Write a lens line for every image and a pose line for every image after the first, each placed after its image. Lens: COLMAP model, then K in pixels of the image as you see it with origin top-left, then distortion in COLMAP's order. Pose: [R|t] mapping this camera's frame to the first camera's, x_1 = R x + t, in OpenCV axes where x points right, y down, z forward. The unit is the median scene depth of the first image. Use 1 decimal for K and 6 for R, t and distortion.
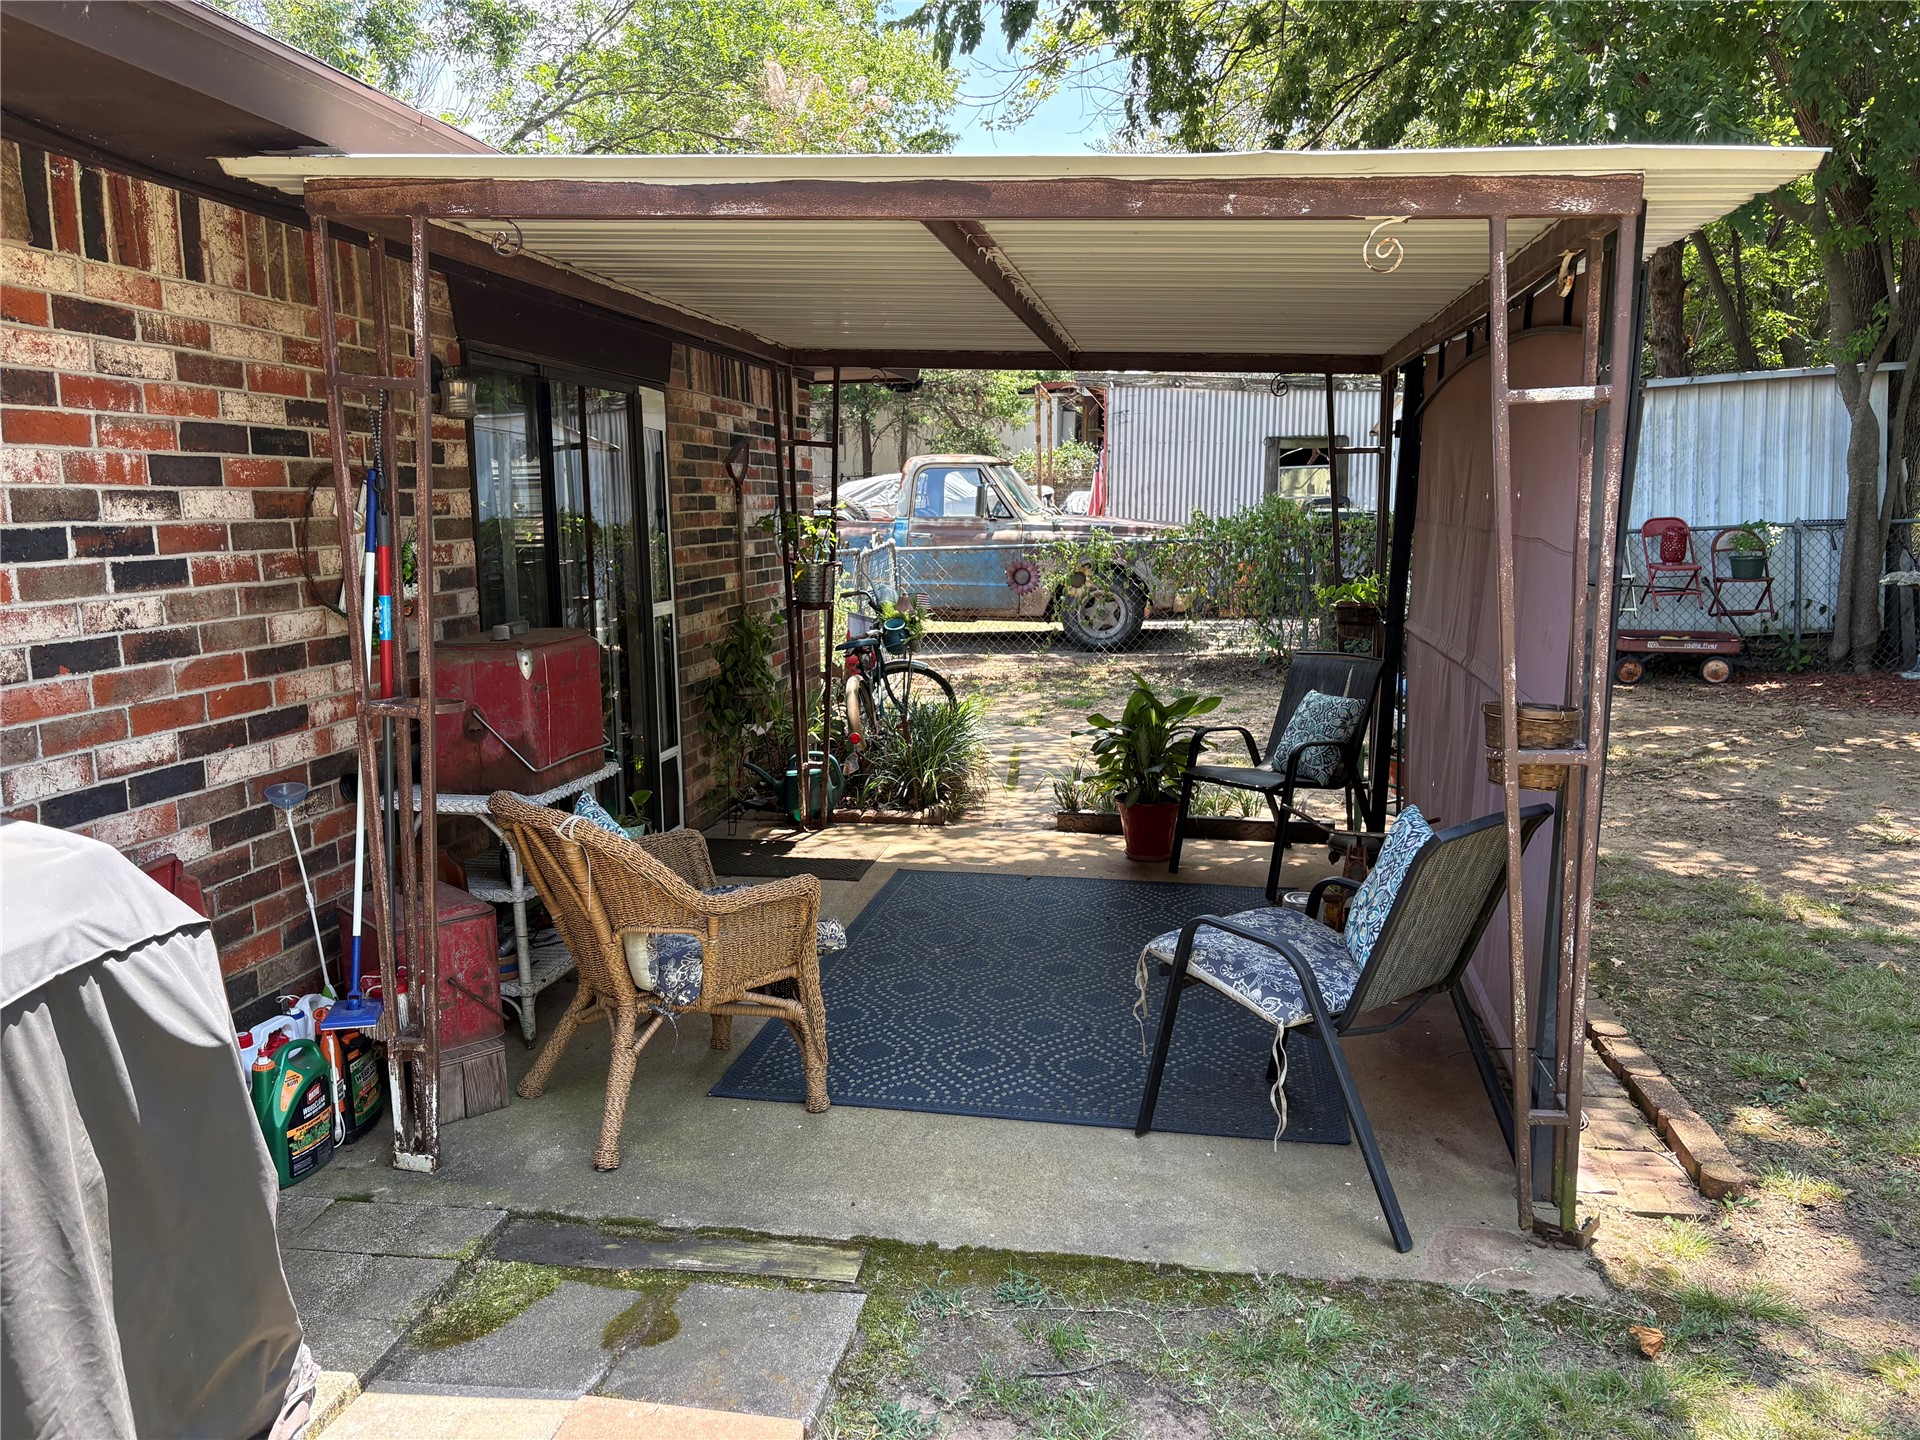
lens RADIAL K [[1433.1, 0, 909.3], [0, 1433.1, 717.1], [0, 0, 1]] dist [0.045724, -0.053186]
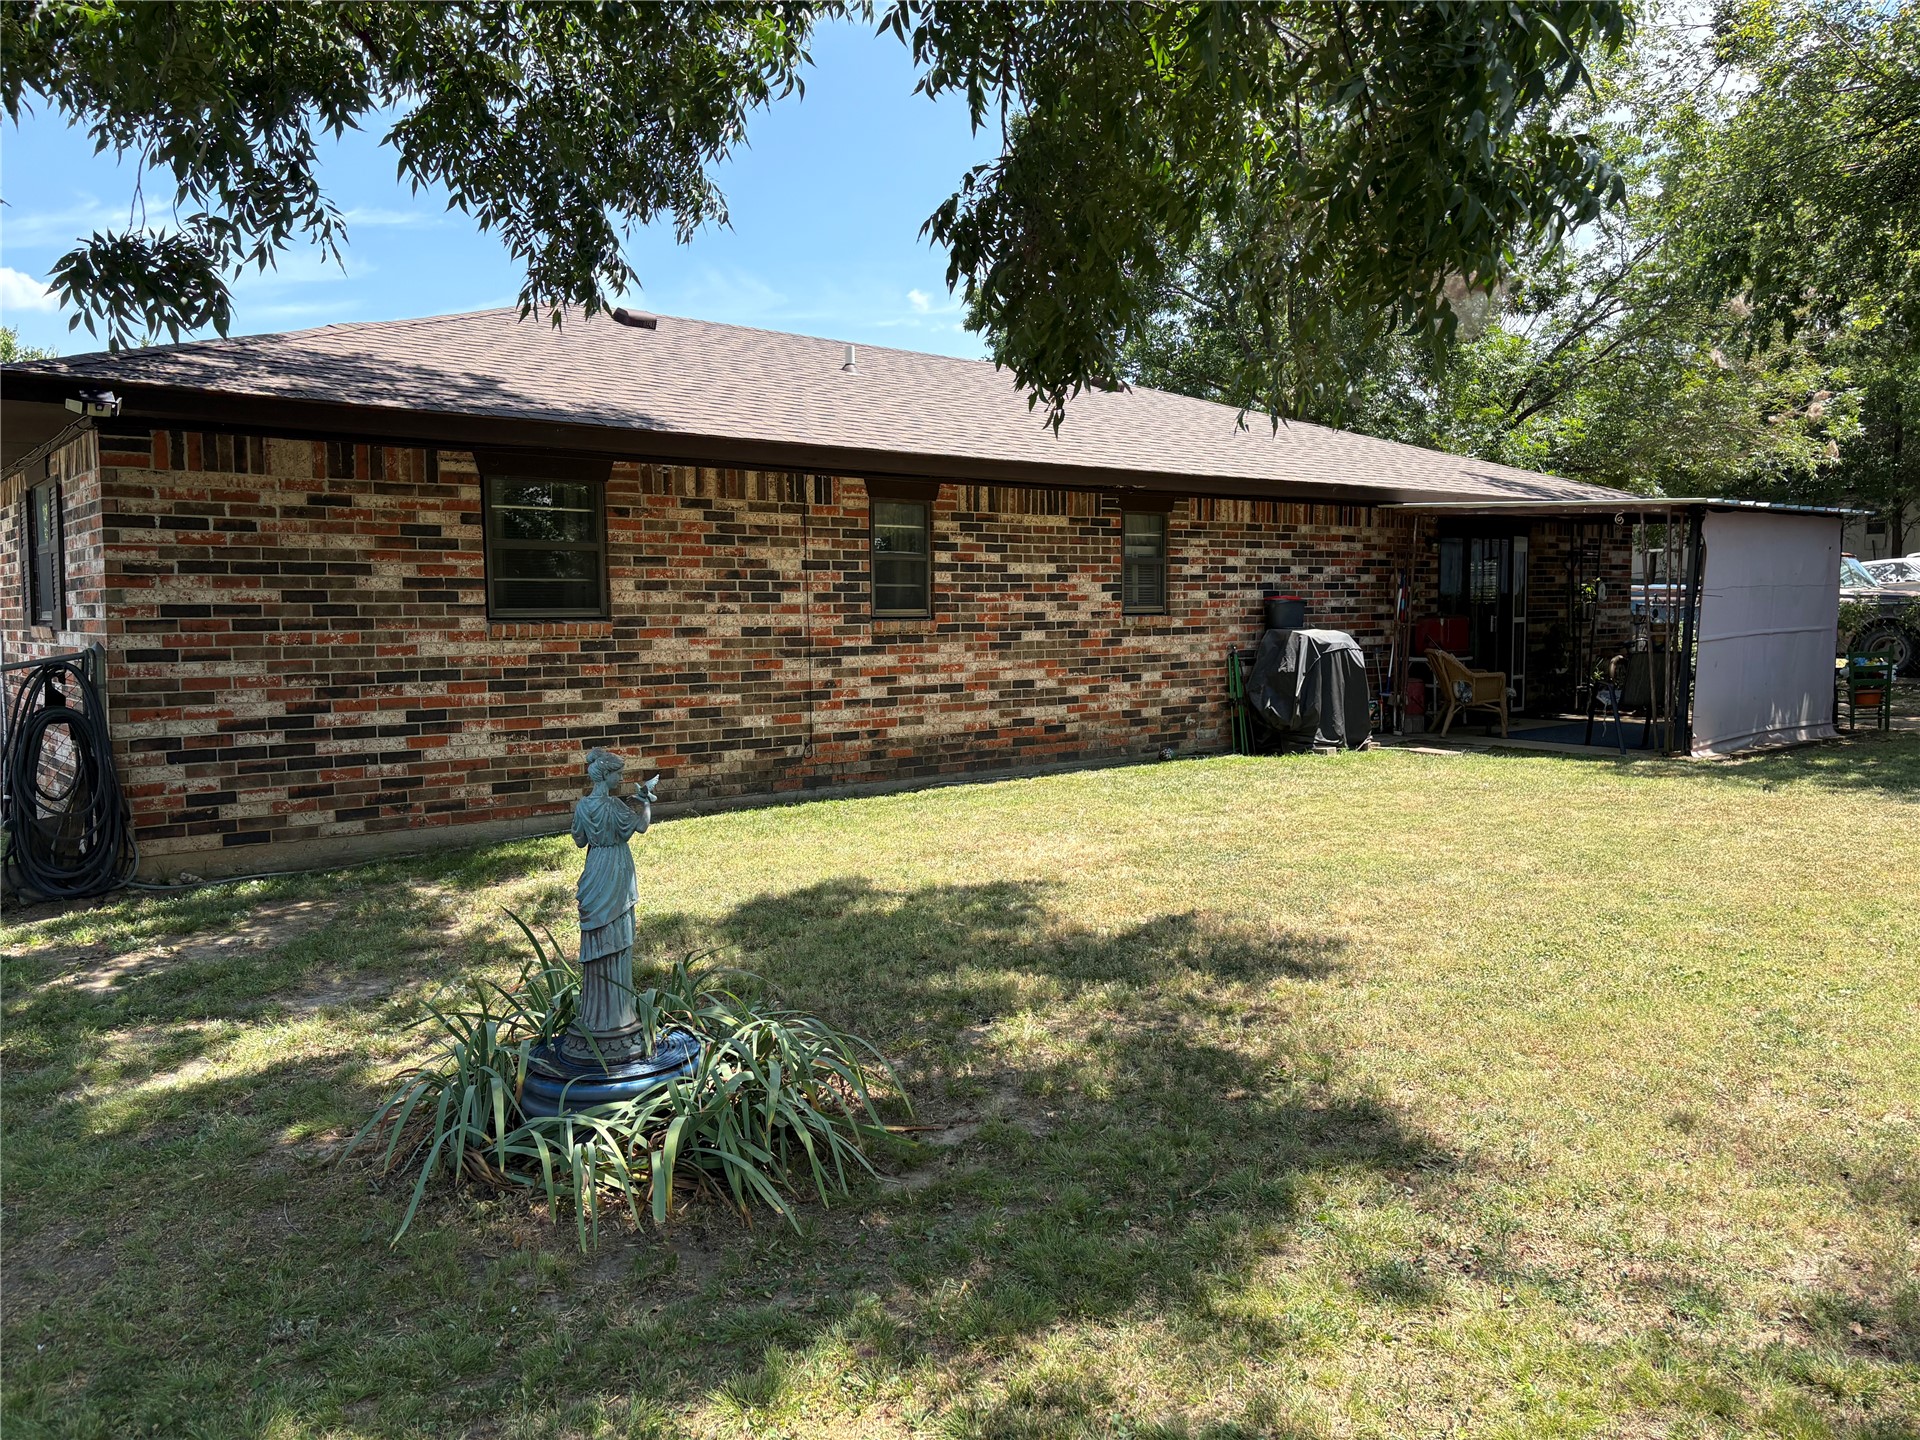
lens RADIAL K [[1433.1, 0, 958.8], [0, 1433.1, 727.8], [0, 0, 1]] dist [0.045724, -0.053186]
pose [[0.765179, 0.069840, -0.640018, 1.299777], [-0.102863, 0.994591, -0.014447, 0.461209], [0.635547, 0.076889, 0.768224, -2.897451]]
